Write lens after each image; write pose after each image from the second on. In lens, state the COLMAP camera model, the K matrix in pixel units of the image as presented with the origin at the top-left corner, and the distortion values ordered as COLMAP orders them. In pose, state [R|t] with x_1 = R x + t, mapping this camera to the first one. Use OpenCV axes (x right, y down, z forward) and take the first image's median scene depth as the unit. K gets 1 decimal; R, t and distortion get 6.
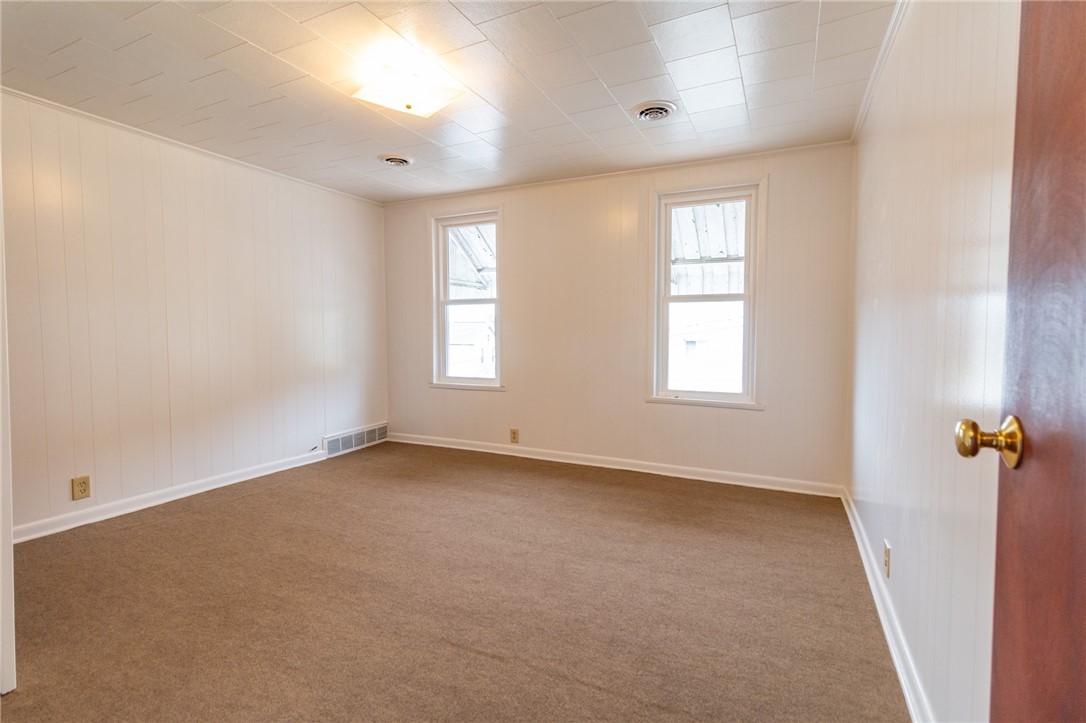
lens RADIAL K [[503.8, 0, 547.3], [0, 503.8, 357.7], [0, 0, 1]] dist [0.003664, -0.001180]
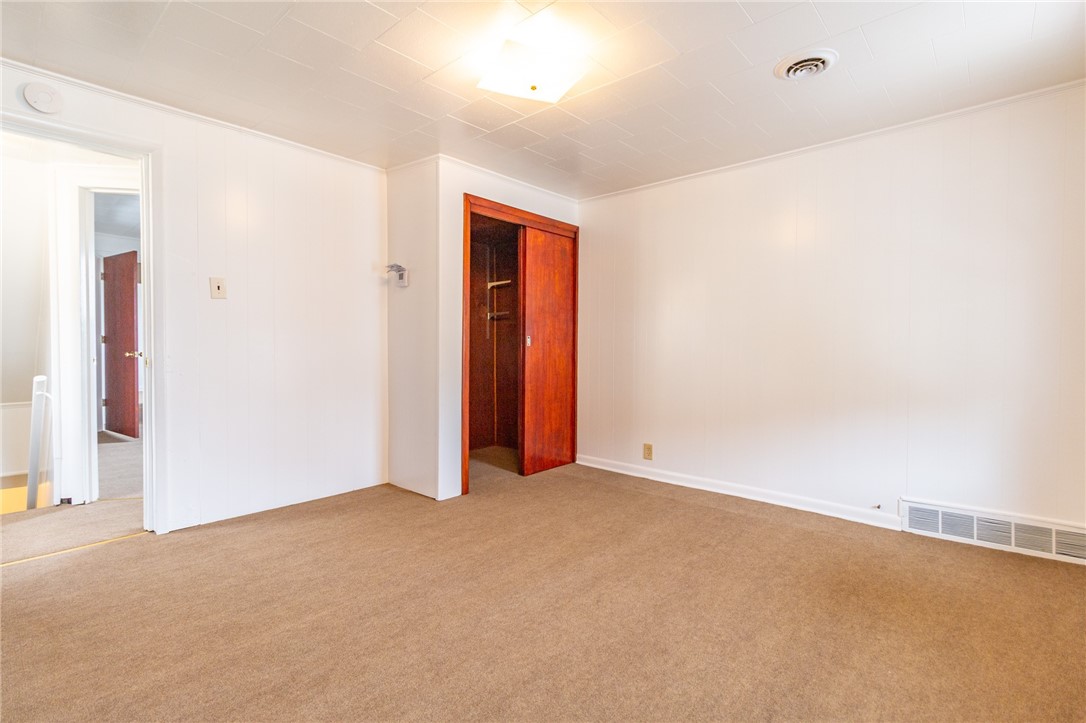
lens RADIAL K [[503.8, 0, 539.2], [0, 503.8, 354.9], [0, 0, 1]] dist [0.003664, -0.001180]
pose [[-0.289921, 0.021384, -0.956812, 0.412539], [-0.048325, 0.998148, 0.036951, -0.040382], [0.955830, 0.056951, -0.288351, 0.899922]]
